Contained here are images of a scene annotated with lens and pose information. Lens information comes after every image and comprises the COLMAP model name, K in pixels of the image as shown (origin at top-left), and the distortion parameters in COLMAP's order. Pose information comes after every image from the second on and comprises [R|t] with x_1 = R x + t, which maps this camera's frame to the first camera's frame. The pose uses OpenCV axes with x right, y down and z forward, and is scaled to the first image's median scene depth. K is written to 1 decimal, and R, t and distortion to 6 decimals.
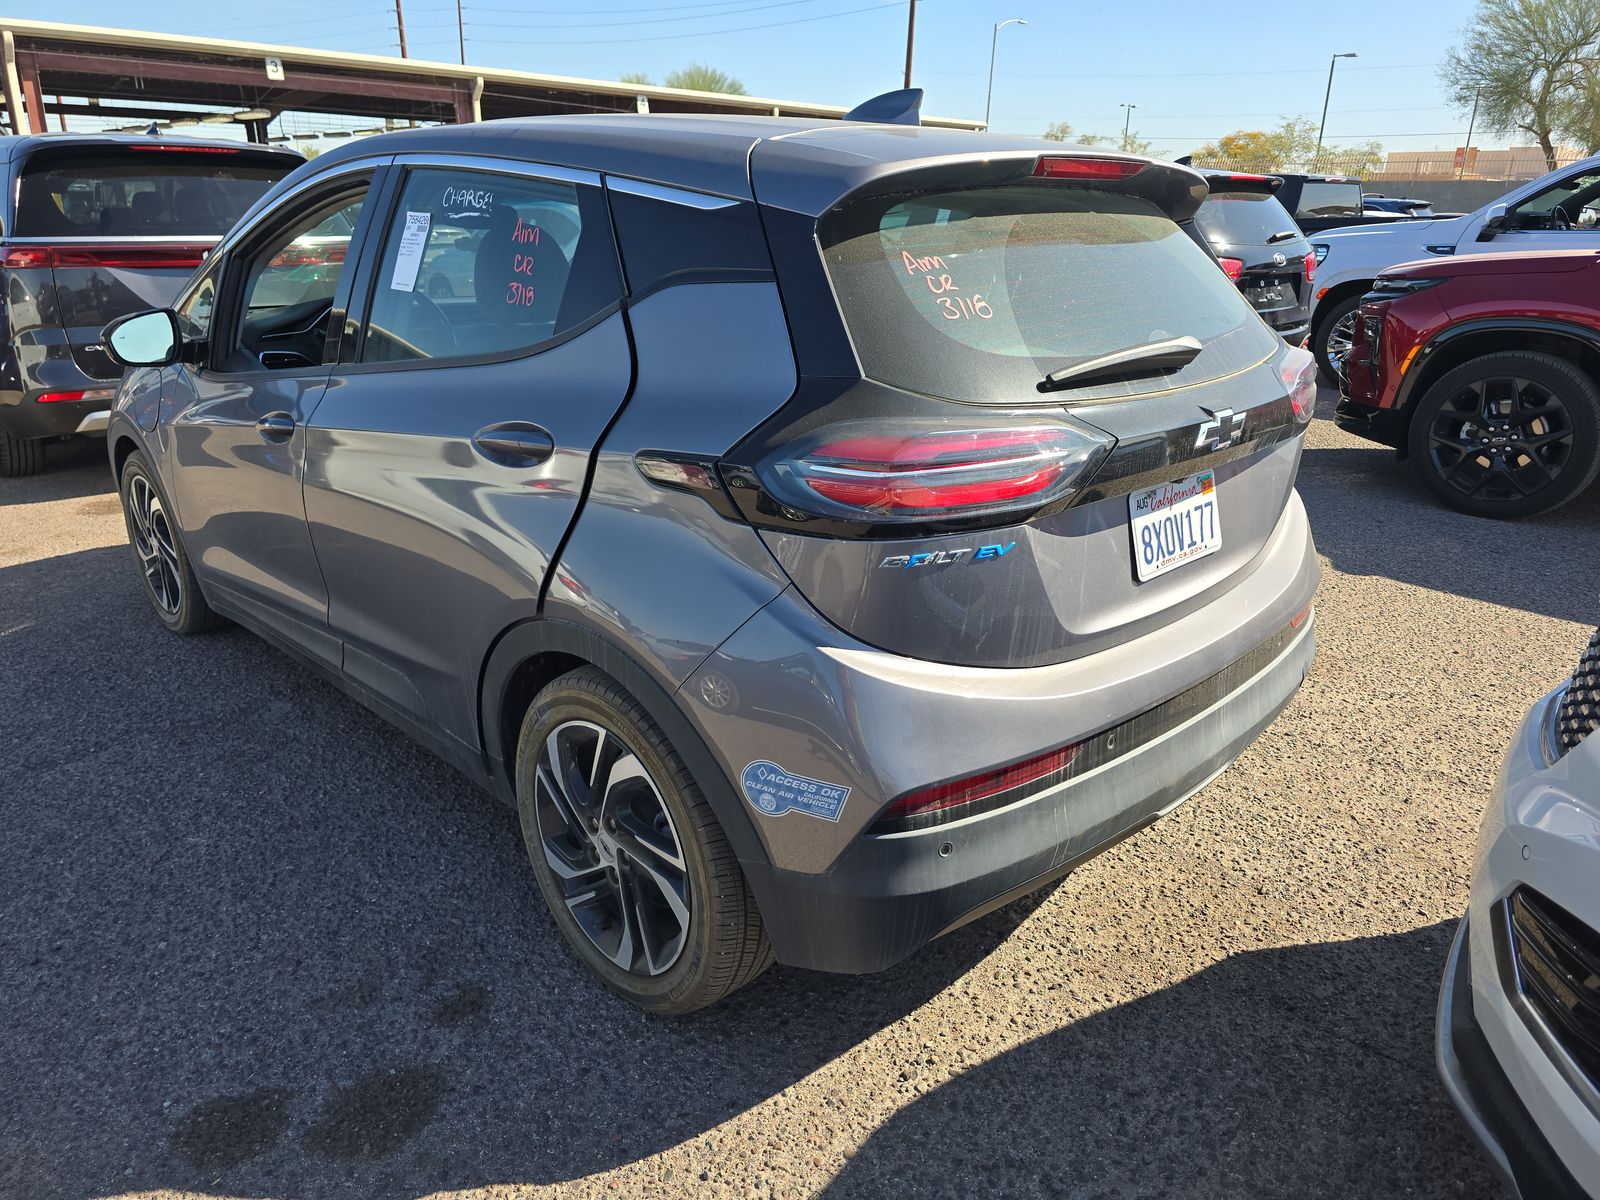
lens RADIAL K [[1139.0, 0, 811.3], [0, 1139.0, 557.8], [0, 0, 1]] dist [0.085479, -0.084688]
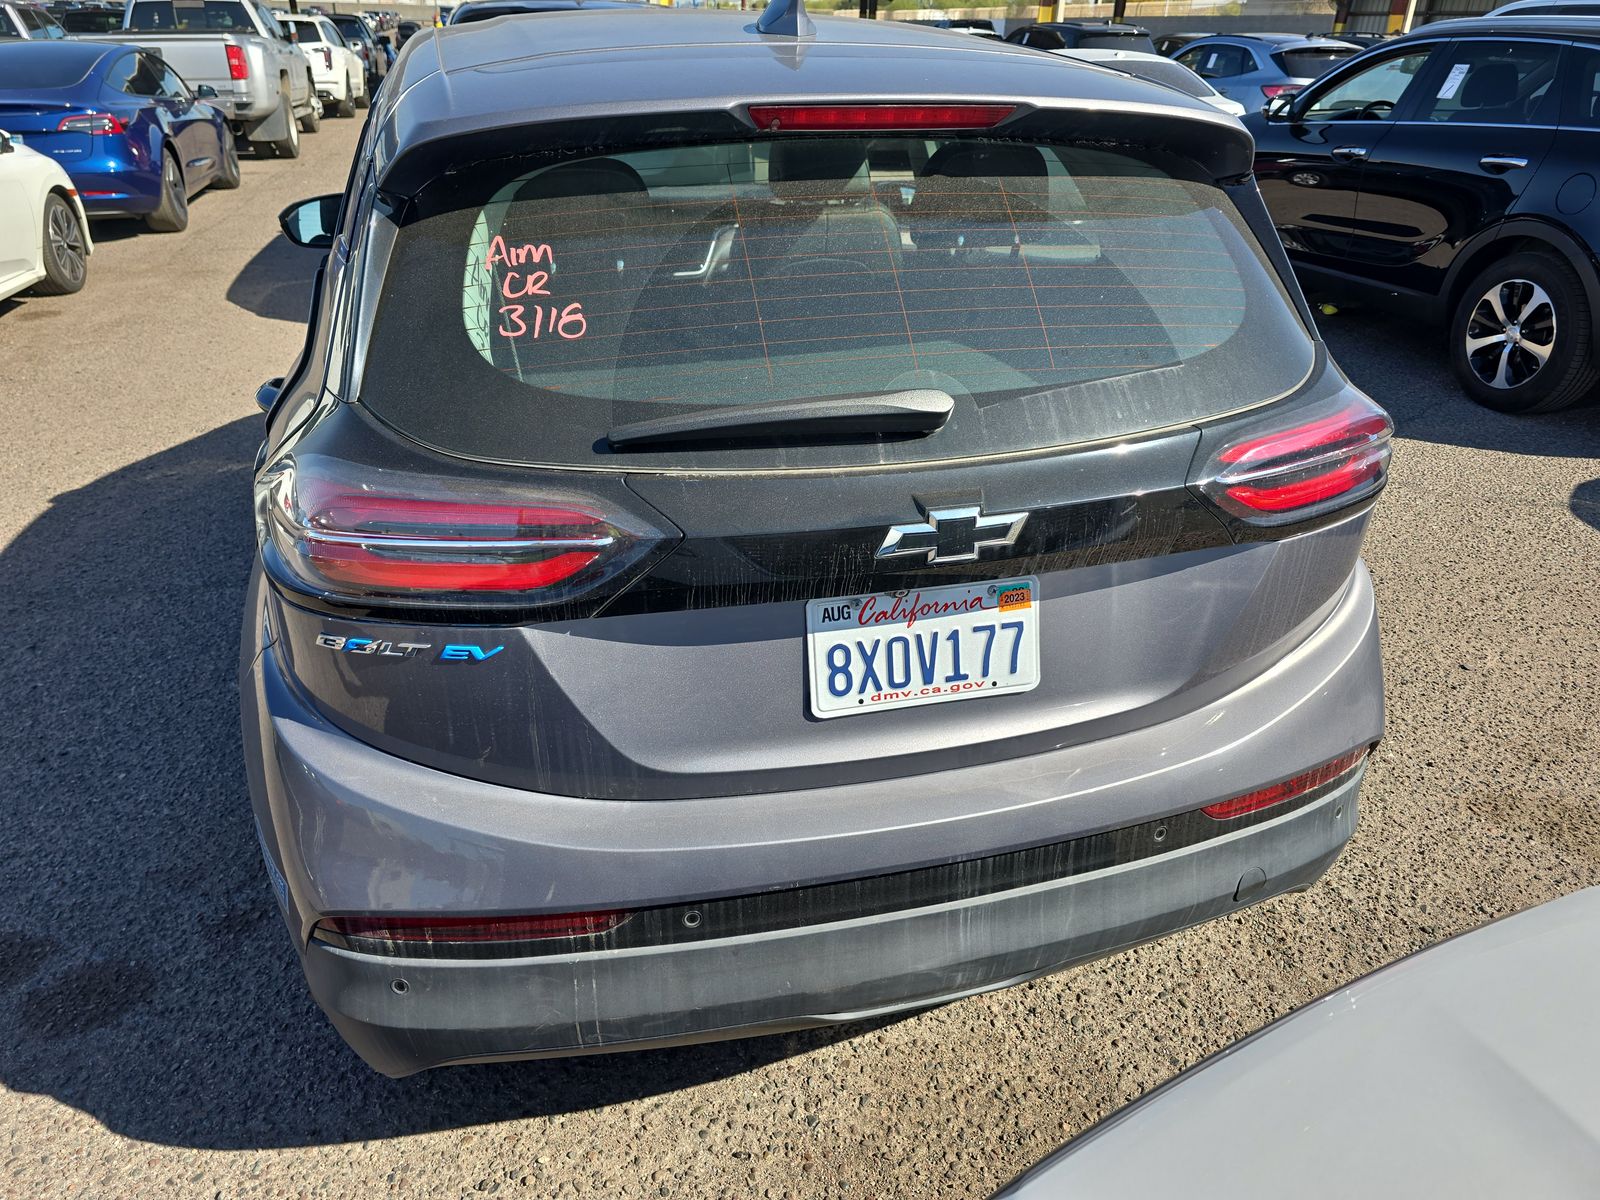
lens RADIAL K [[1139.0, 0, 811.3], [0, 1139.0, 557.8], [0, 0, 1]] dist [0.085479, -0.084688]
pose [[0.864578, 0.209475, -0.456755, 0.588361], [-0.152851, 0.975527, 0.158065, -0.189800], [0.478688, -0.066844, 0.875437, 0.372319]]
